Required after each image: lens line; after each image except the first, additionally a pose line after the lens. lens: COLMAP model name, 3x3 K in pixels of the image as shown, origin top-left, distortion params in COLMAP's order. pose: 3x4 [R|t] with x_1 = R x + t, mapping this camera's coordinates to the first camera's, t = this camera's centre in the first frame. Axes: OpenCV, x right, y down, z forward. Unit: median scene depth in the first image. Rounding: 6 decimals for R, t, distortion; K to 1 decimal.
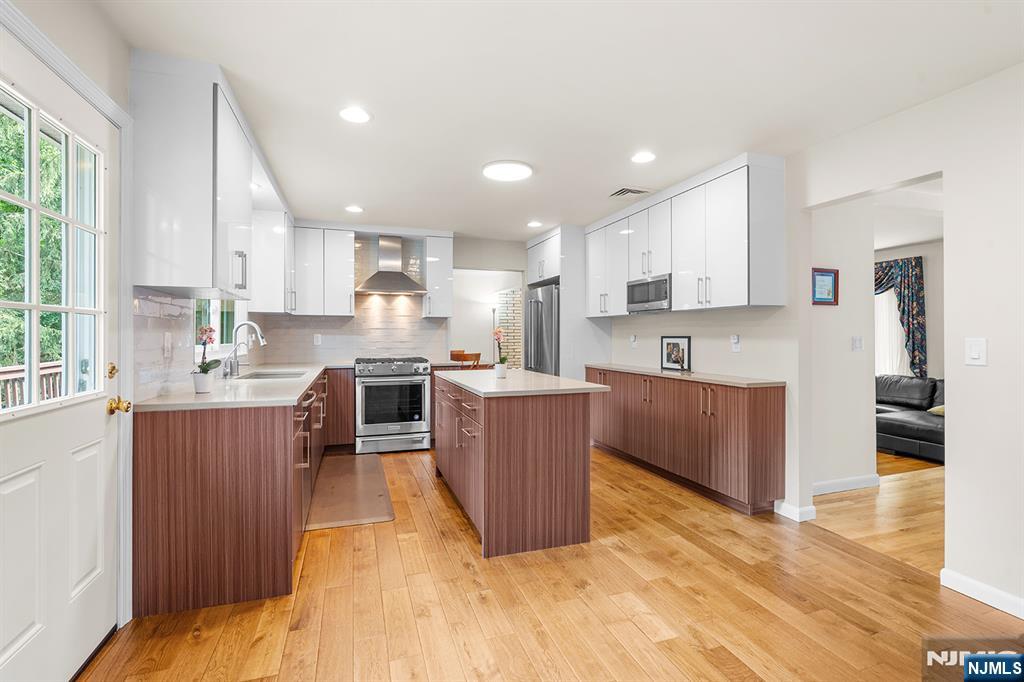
lens RADIAL K [[462.9, 0, 509.4], [0, 462.9, 336.0], [0, 0, 1]] dist [-0.007382, 0.002055]
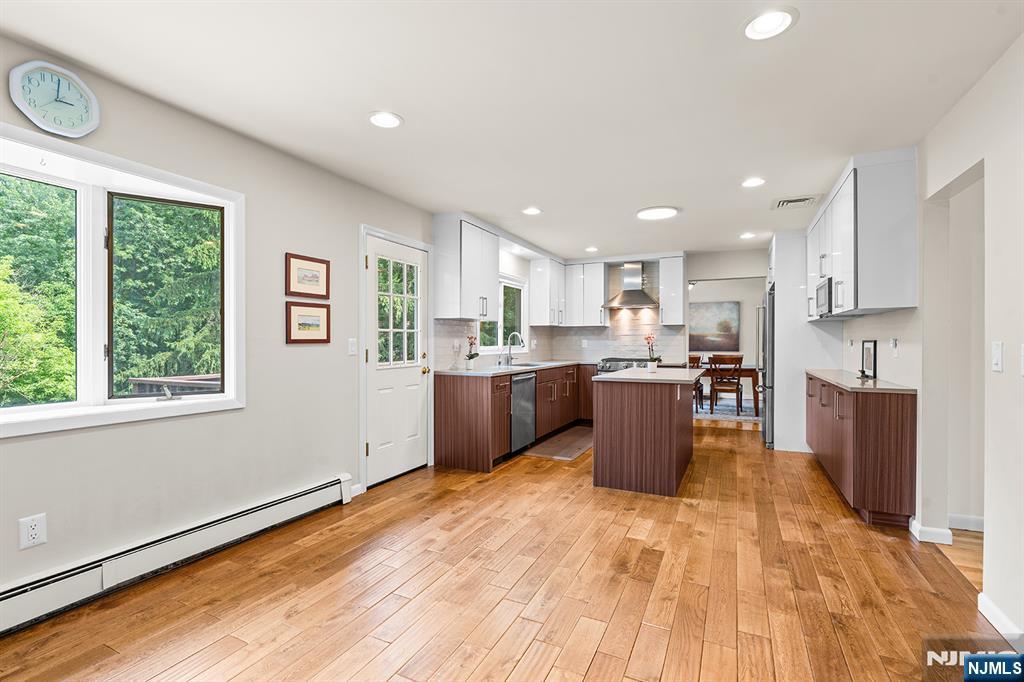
lens RADIAL K [[462.9, 0, 512.3], [0, 462.9, 344.9], [0, 0, 1]] dist [-0.007382, 0.002055]
pose [[0.711146, 0.004133, -0.703032, 0.565560], [0.000744, 0.999978, 0.006631, 0.003040], [0.703044, -0.005239, 0.711127, -0.187383]]
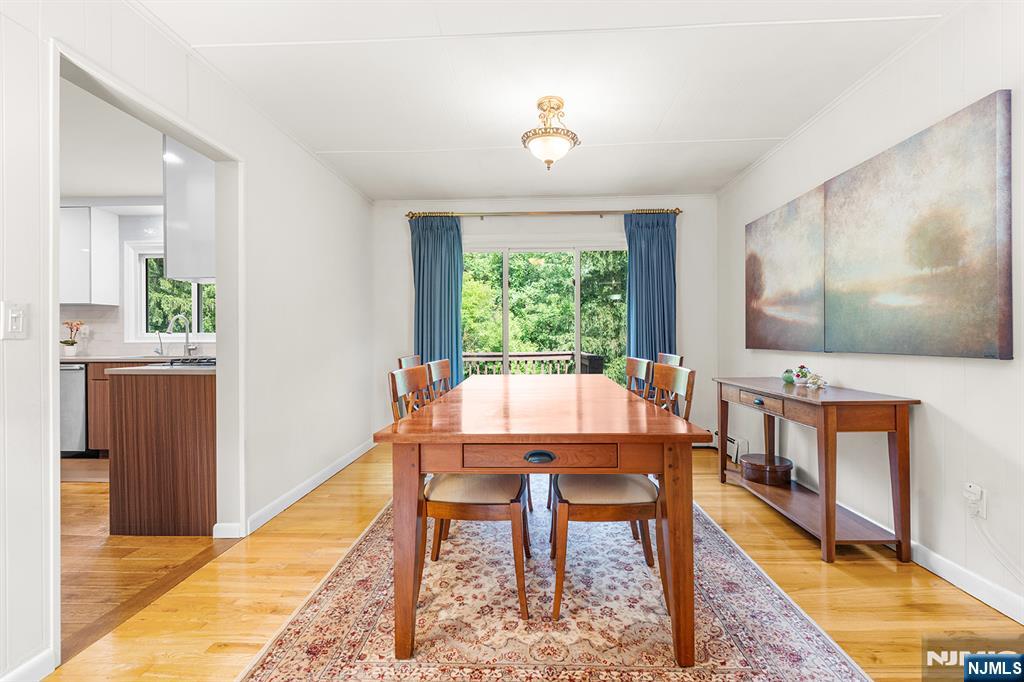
lens RADIAL K [[462.9, 0, 518.6], [0, 462.9, 340.8], [0, 0, 1]] dist [-0.007382, 0.002055]
pose [[-0.354391, 0.006511, -0.935075, 0.286690], [0.002787, 0.999979, 0.005906, 0.034375], [0.935093, -0.000513, -0.354401, 2.204238]]
